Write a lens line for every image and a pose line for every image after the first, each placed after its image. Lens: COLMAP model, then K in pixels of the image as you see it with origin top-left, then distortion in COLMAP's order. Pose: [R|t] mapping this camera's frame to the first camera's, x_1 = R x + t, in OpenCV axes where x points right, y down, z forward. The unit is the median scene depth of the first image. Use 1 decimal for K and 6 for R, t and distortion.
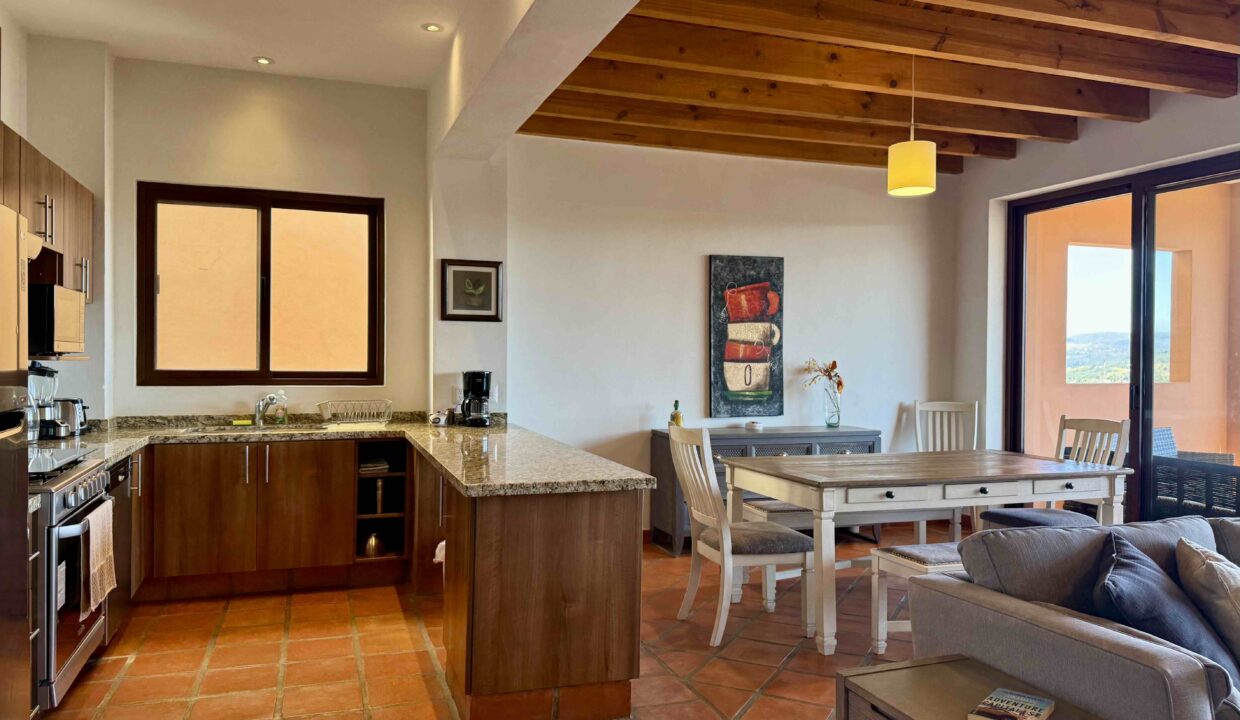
lens RADIAL K [[885.5, 0, 620.8], [0, 885.5, 372.6], [0, 0, 1]] dist [0.129597, -0.149341]
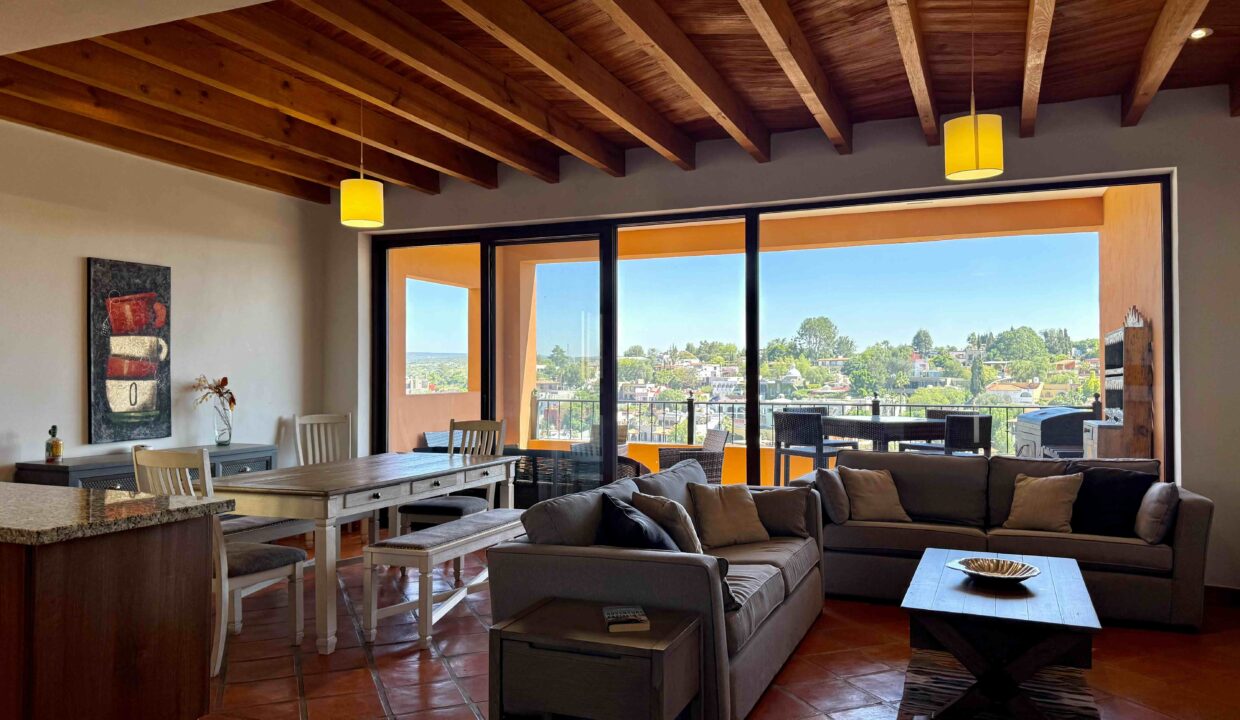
lens RADIAL K [[885.5, 0, 620.8], [0, 885.5, 372.6], [0, 0, 1]] dist [0.129597, -0.149341]
pose [[0.678224, -0.007787, 0.734814, -0.200050], [0.020586, 0.999753, -0.008407, -0.001045], [-0.734567, 0.020829, 0.678217, 0.011866]]
